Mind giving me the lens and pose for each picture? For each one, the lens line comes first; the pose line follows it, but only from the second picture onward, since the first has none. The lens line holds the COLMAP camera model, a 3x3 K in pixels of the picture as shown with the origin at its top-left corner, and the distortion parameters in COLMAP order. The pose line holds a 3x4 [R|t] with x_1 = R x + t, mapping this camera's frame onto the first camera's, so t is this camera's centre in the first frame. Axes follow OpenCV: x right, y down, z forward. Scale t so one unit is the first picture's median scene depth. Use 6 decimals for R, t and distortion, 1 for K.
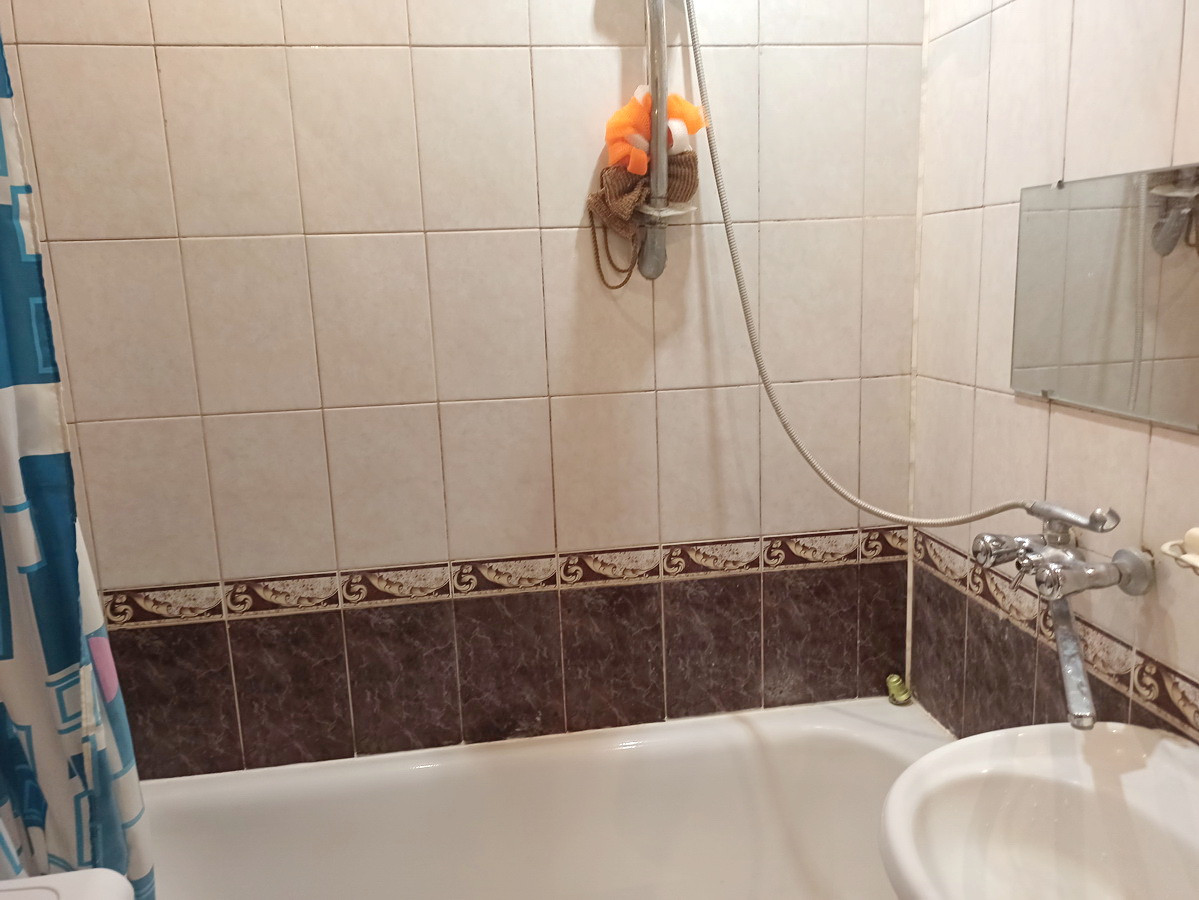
lens RADIAL K [[901.2, 0, 595.4], [0, 901.2, 447.3], [0, 0, 1]] dist [0.046395, -0.041600]
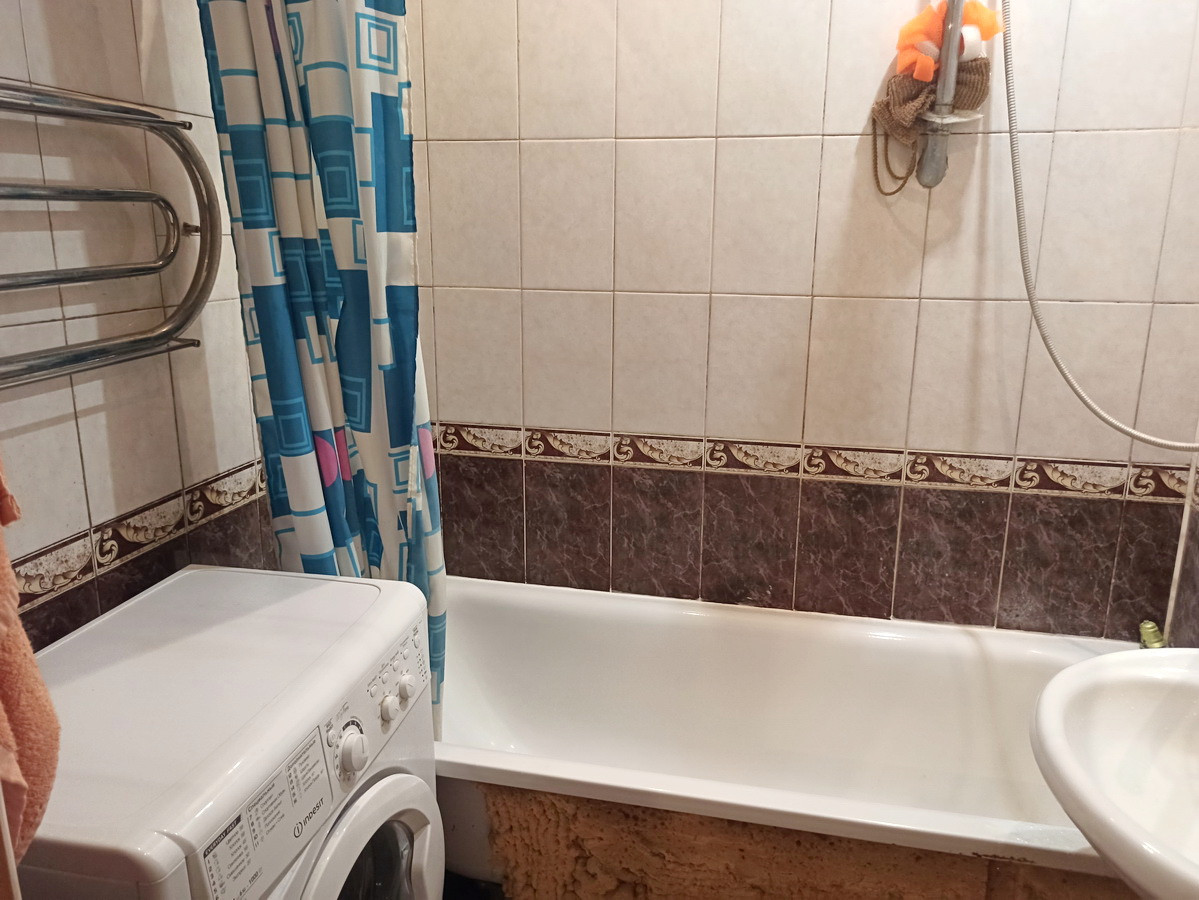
lens RADIAL K [[901.2, 0, 590.3], [0, 901.2, 456.1], [0, 0, 1]] dist [0.046395, -0.041600]
pose [[0.926512, 0.134920, -0.351243, 0.106943], [-0.113348, 0.990218, 0.081373, 0.074047], [0.358786, -0.035580, 0.932742, -0.111382]]
